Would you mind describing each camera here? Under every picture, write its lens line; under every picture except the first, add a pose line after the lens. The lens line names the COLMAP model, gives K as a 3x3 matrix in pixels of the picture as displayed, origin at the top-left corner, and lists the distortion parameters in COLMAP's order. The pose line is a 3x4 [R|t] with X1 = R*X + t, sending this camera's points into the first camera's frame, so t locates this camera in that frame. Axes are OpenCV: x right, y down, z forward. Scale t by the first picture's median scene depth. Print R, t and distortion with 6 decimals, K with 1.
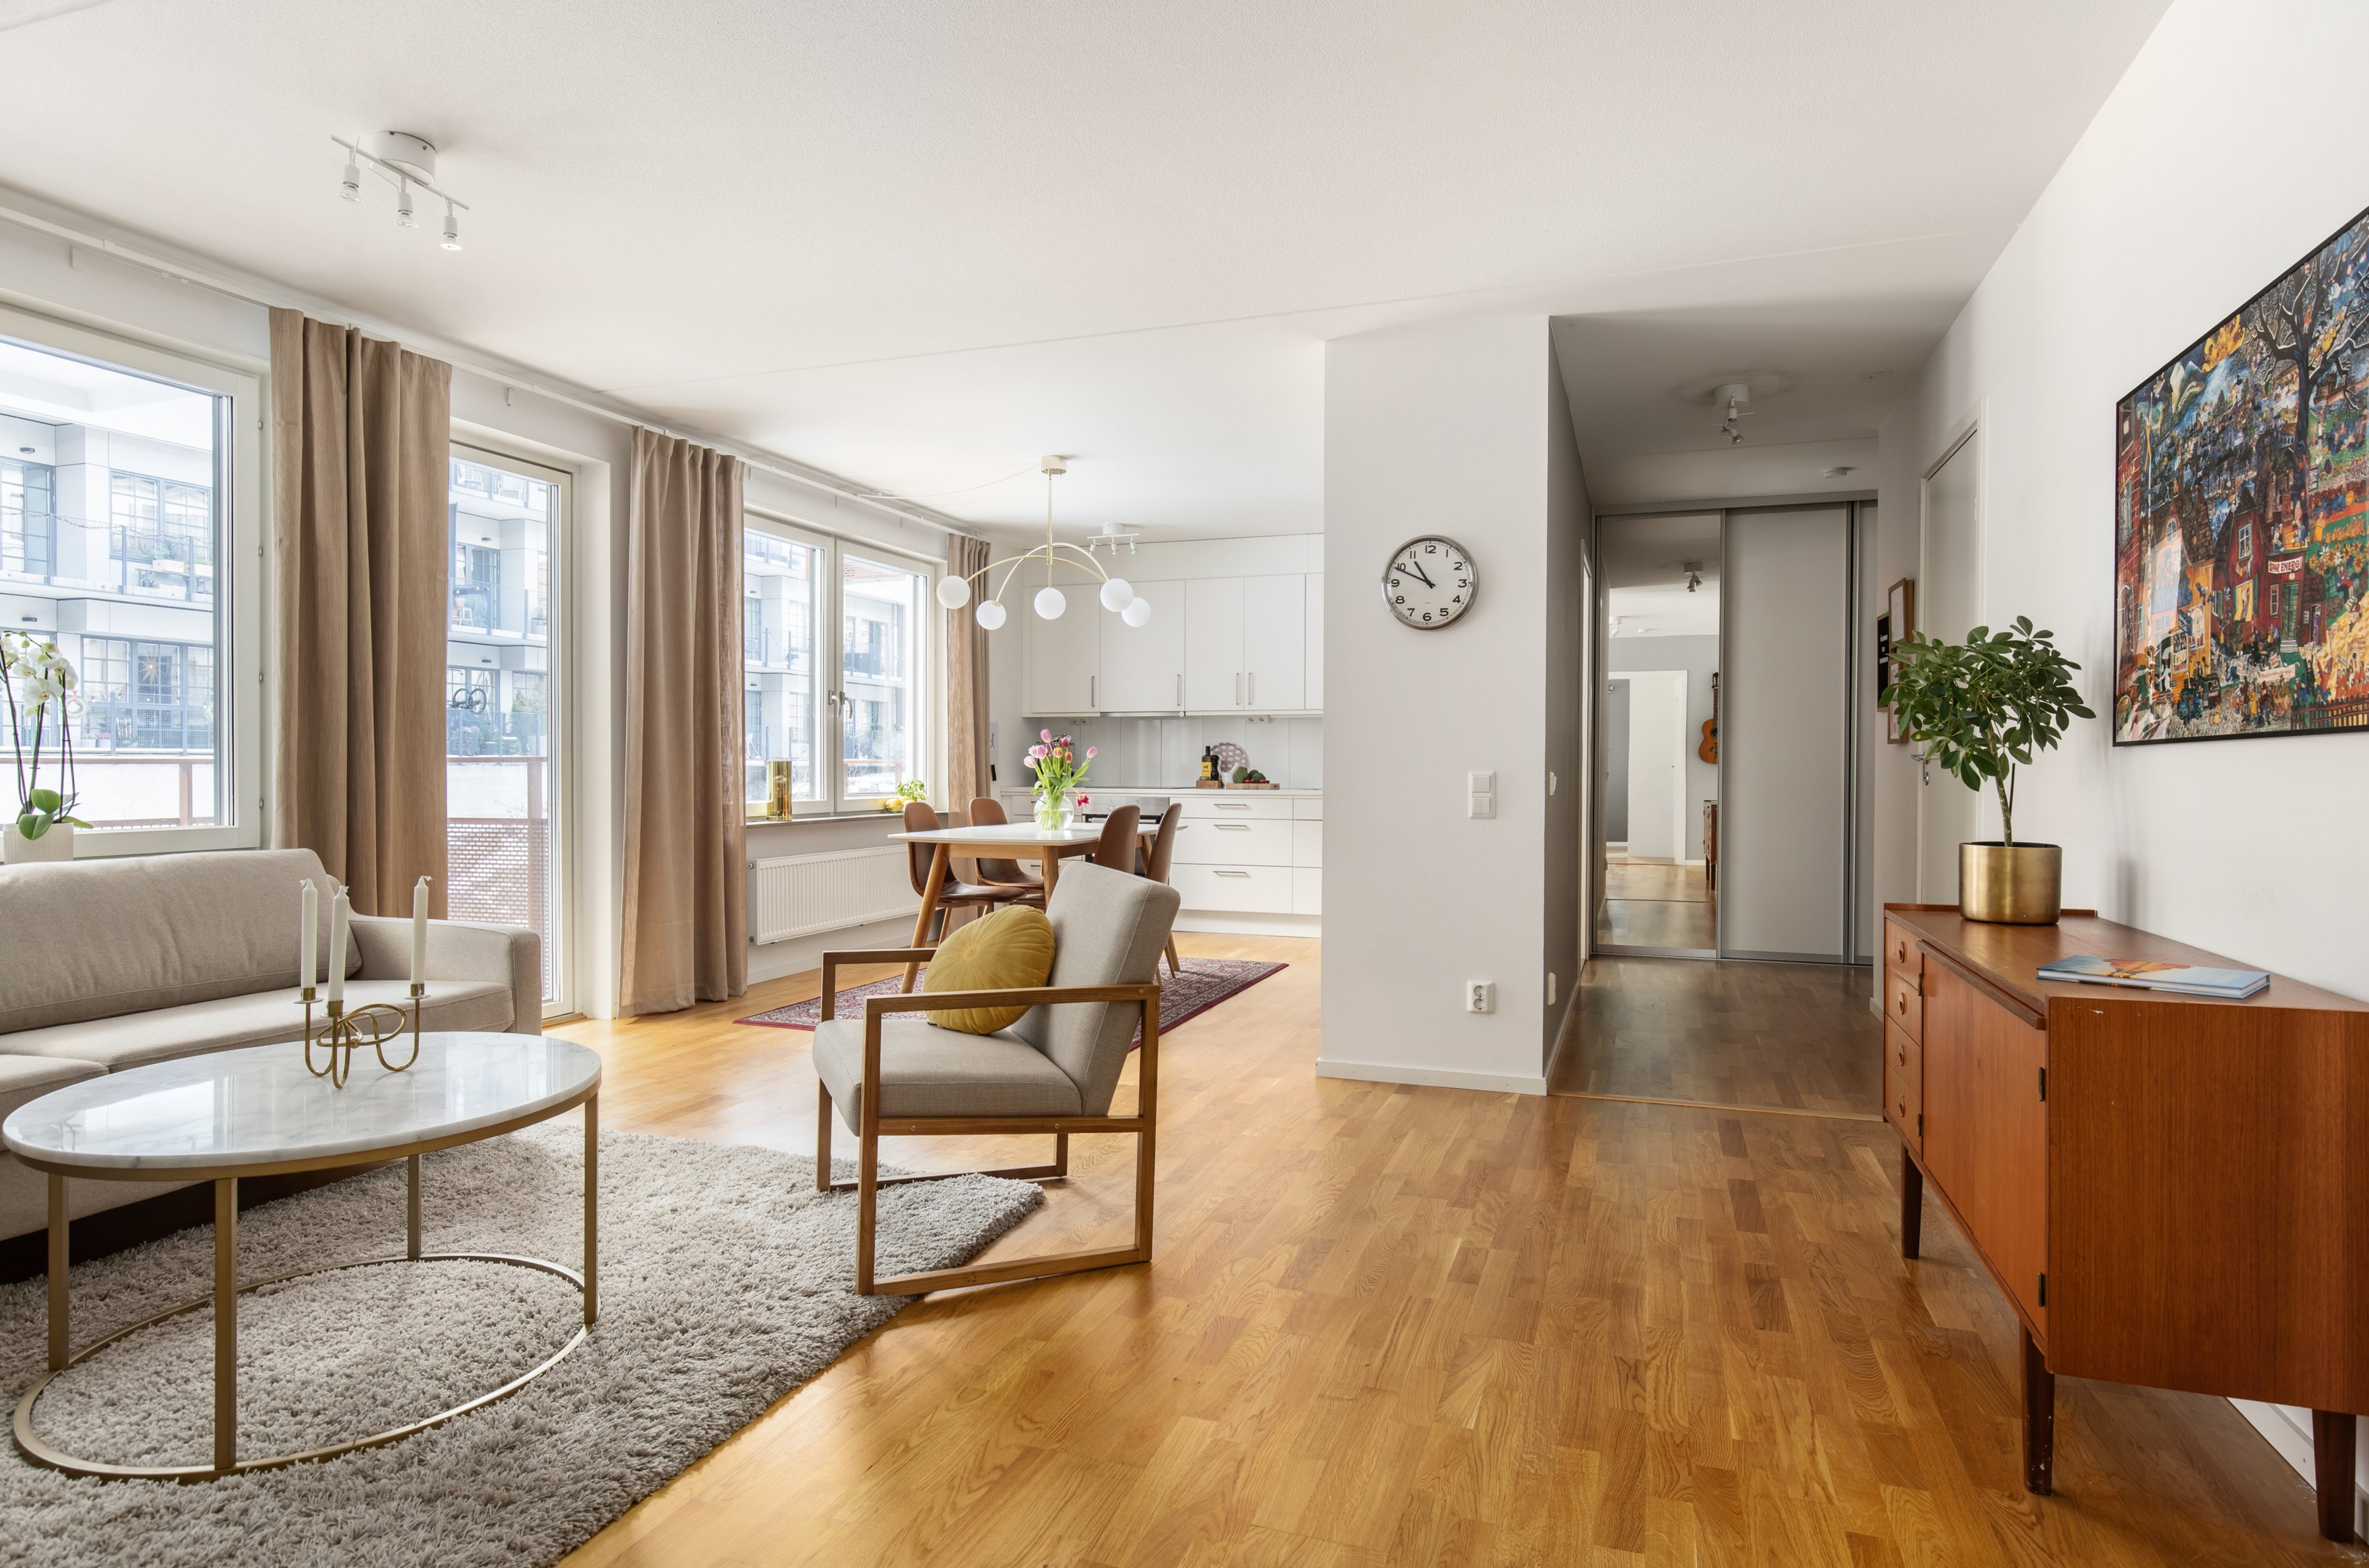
lens RADIAL K [[1319.7, 0, 1184.5], [0, 1319.7, 784.0], [0, 0, 1]] dist [-0.000312, 0.000045]
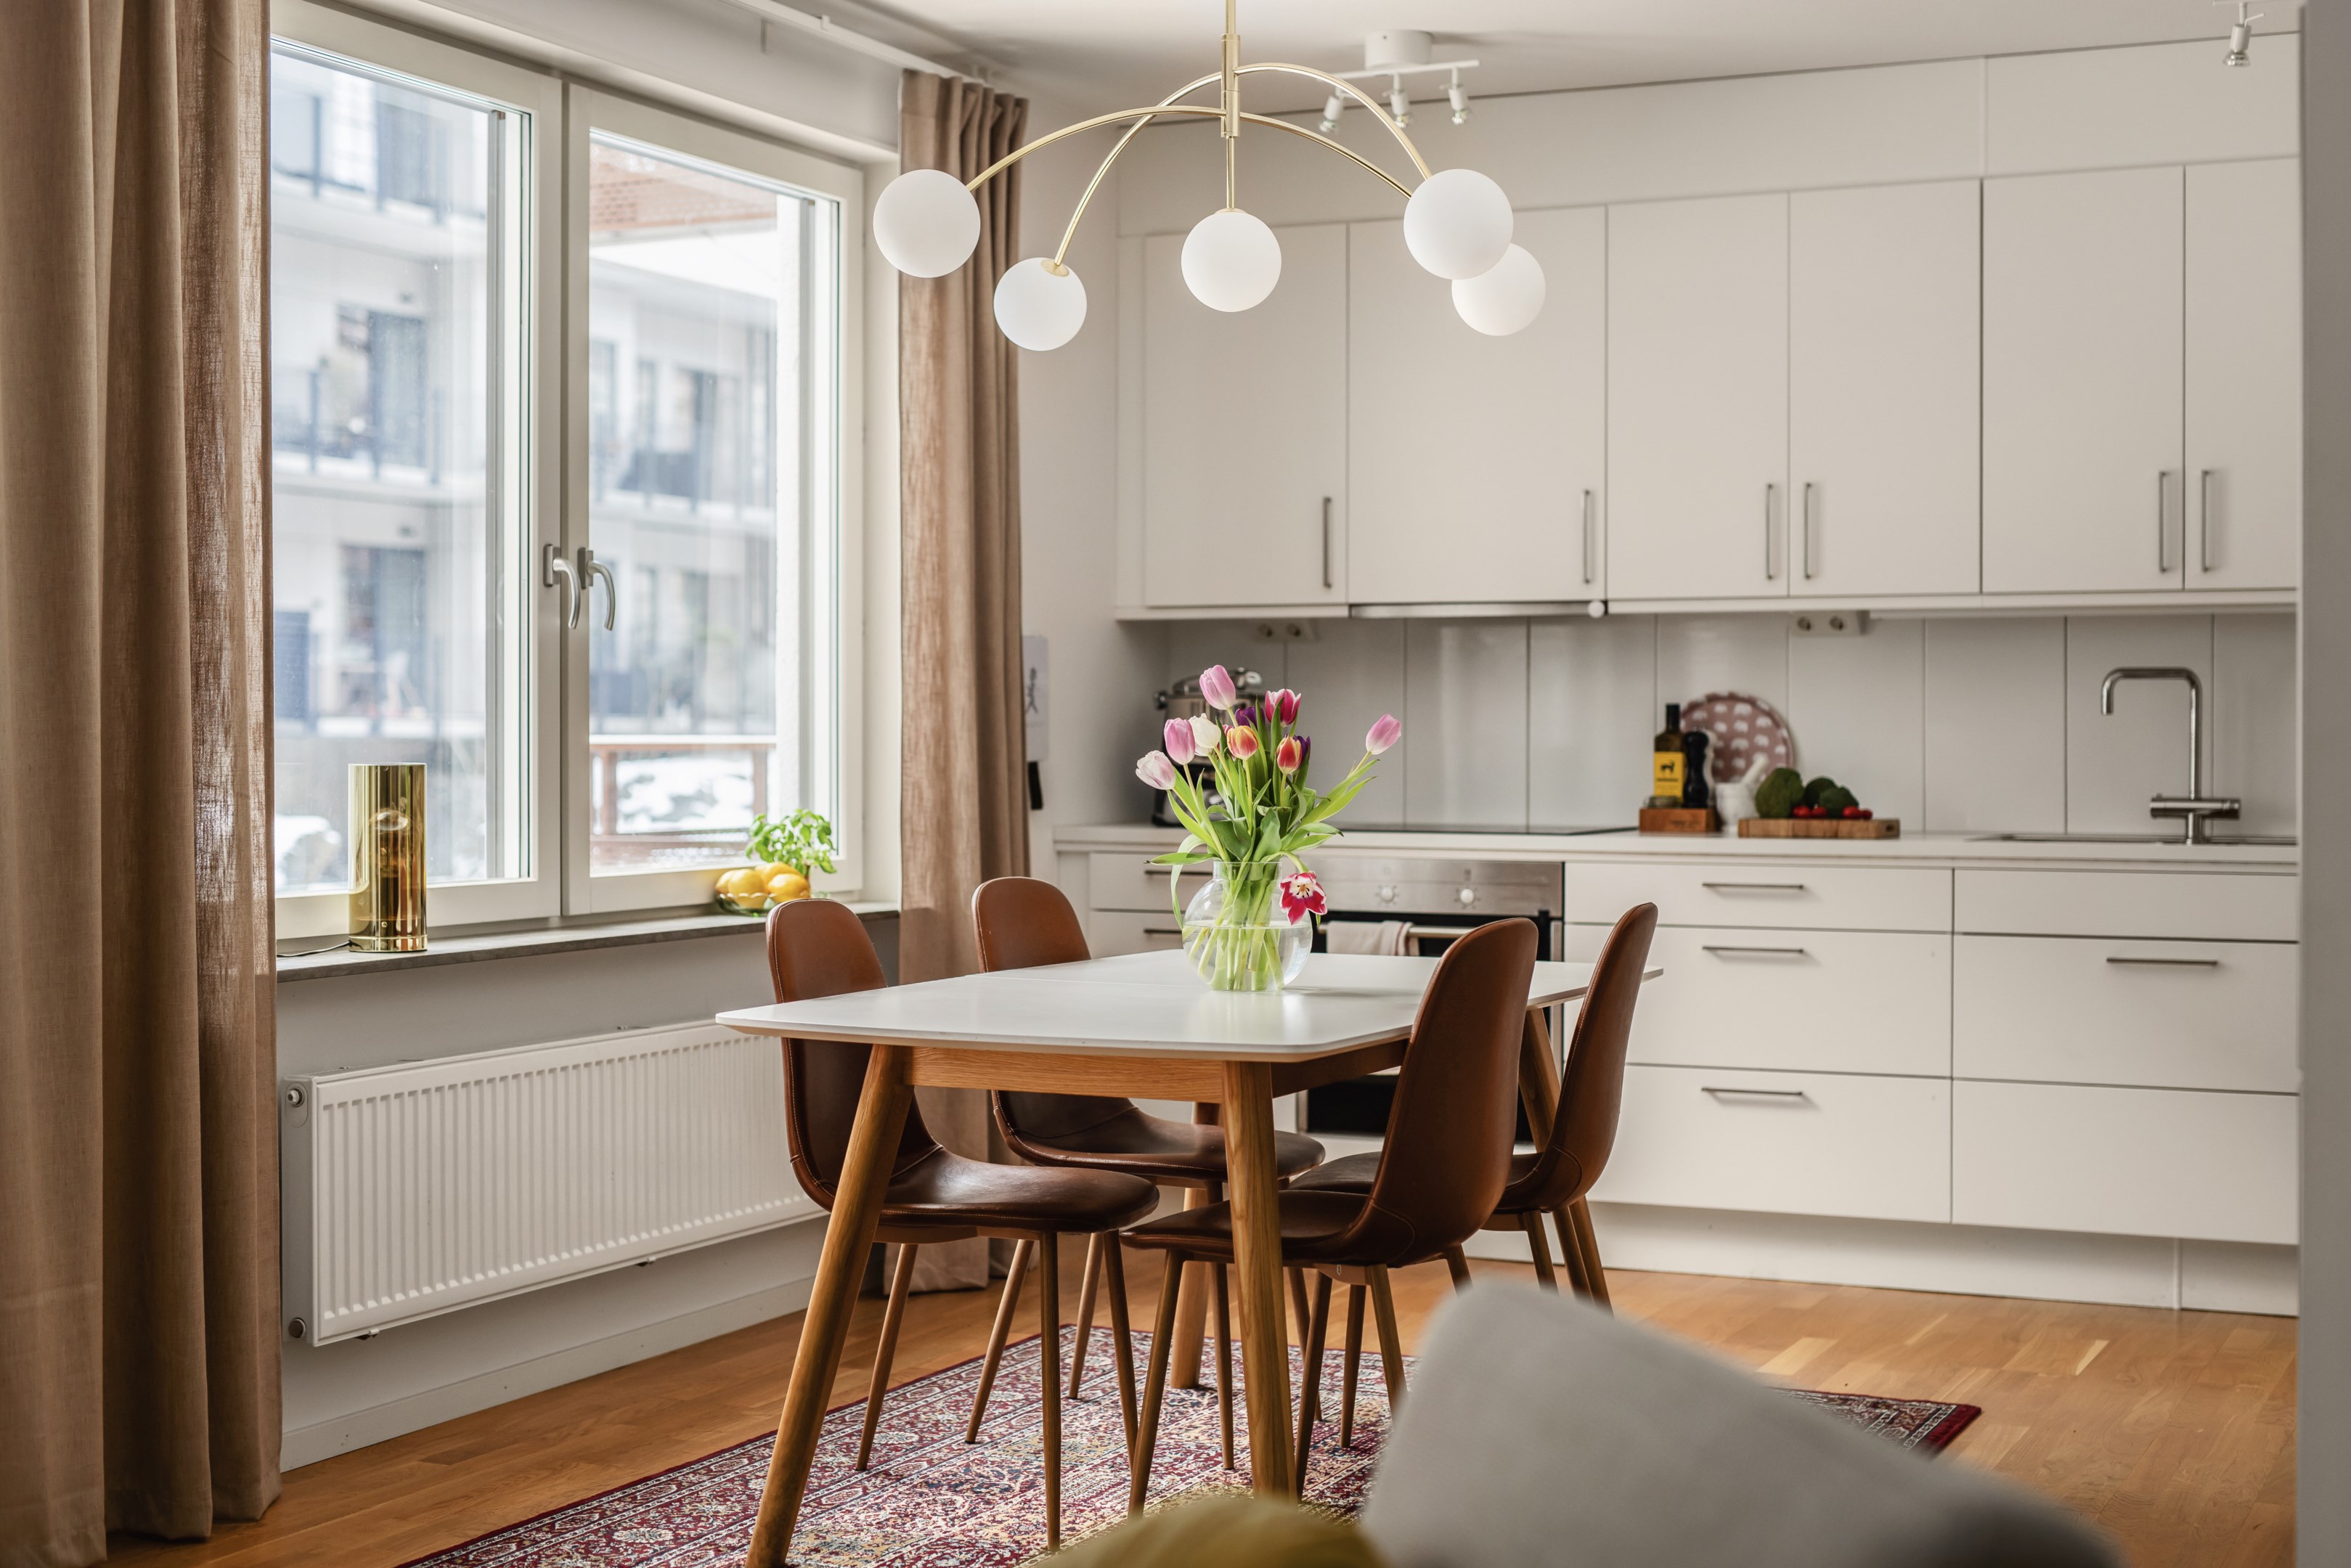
lens RADIAL K [[3279.8, 0, 1160.8], [0, 3279.8, 759.6], [0, 0, 1]] dist [-0.004931, -0.120852]
pose [[0.995605, -0.000710, -0.093647, -0.044440], [0.000244, 0.999988, -0.004989, -0.014474], [0.093650, 0.004944, 0.995593, 0.221805]]
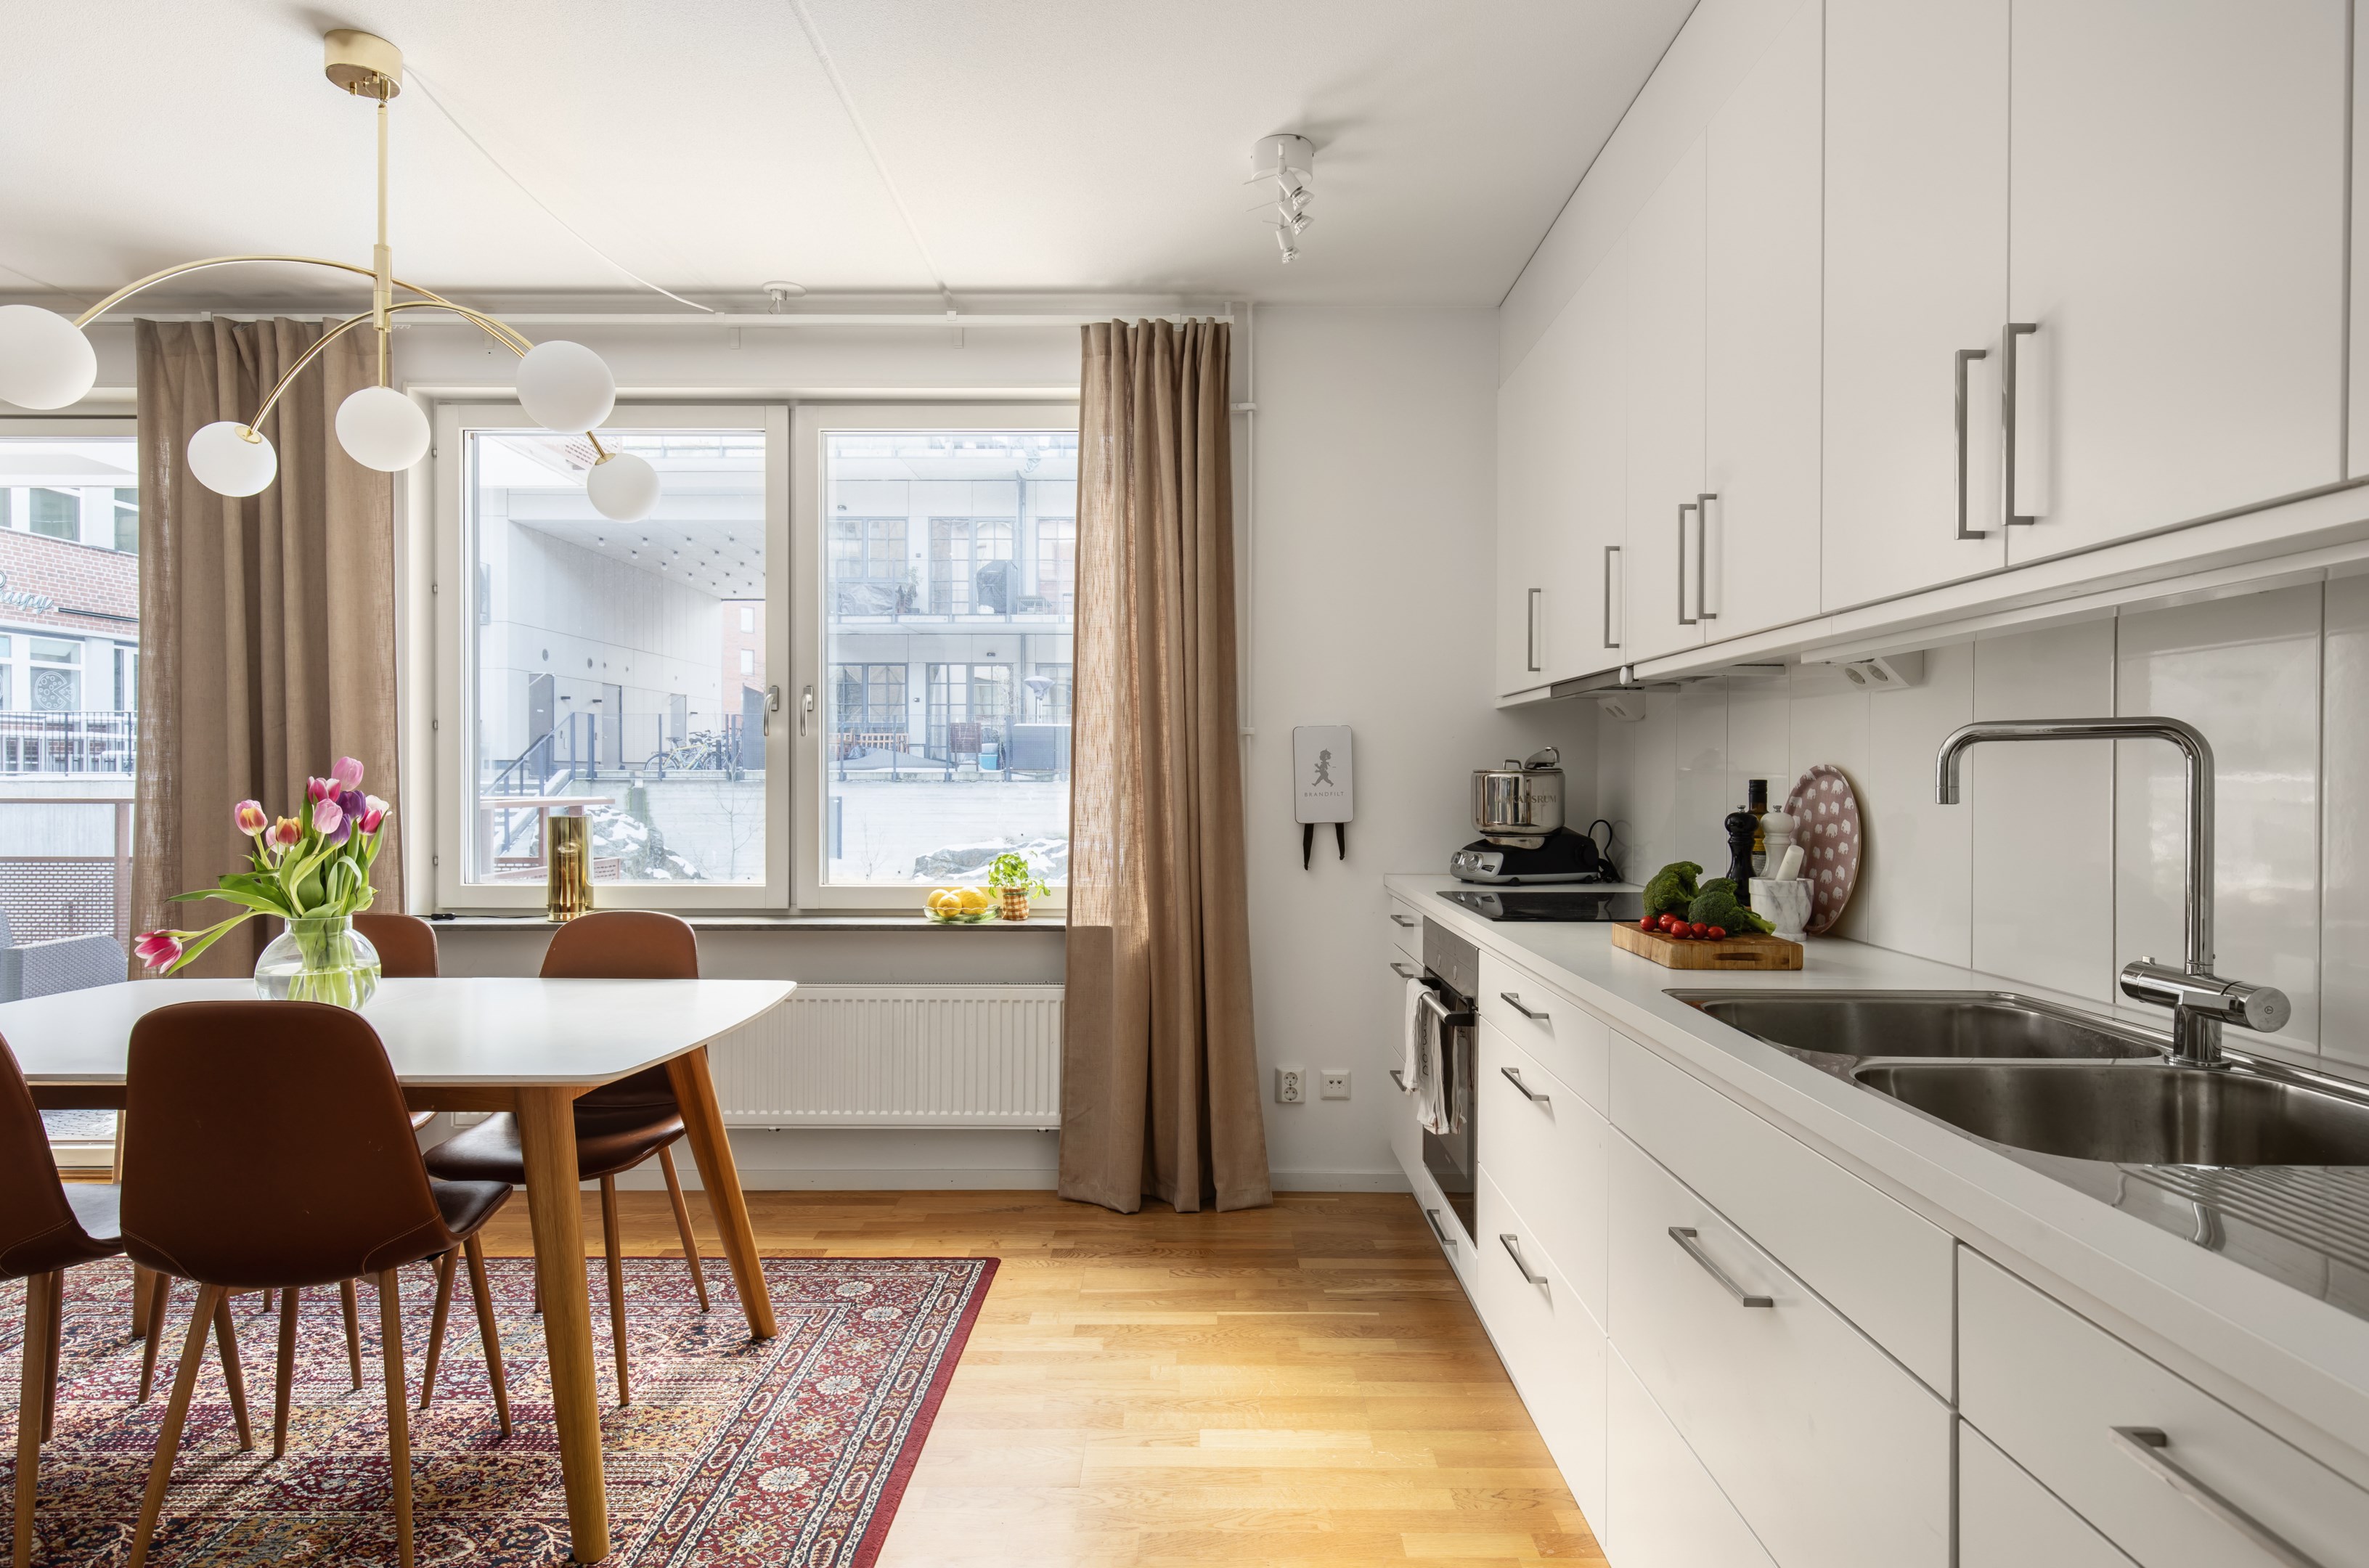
lens RADIAL K [[1326.8, 0, 1184.5], [0, 1326.8, 784.0], [0, 0, 1]] dist [0.067786, 0.000069]
pose [[0.325757, 0.005831, -0.945435, 0.335578], [-0.014943, 0.999888, 0.001018, -0.035382], [0.945335, 0.013796, 0.325808, 1.055572]]
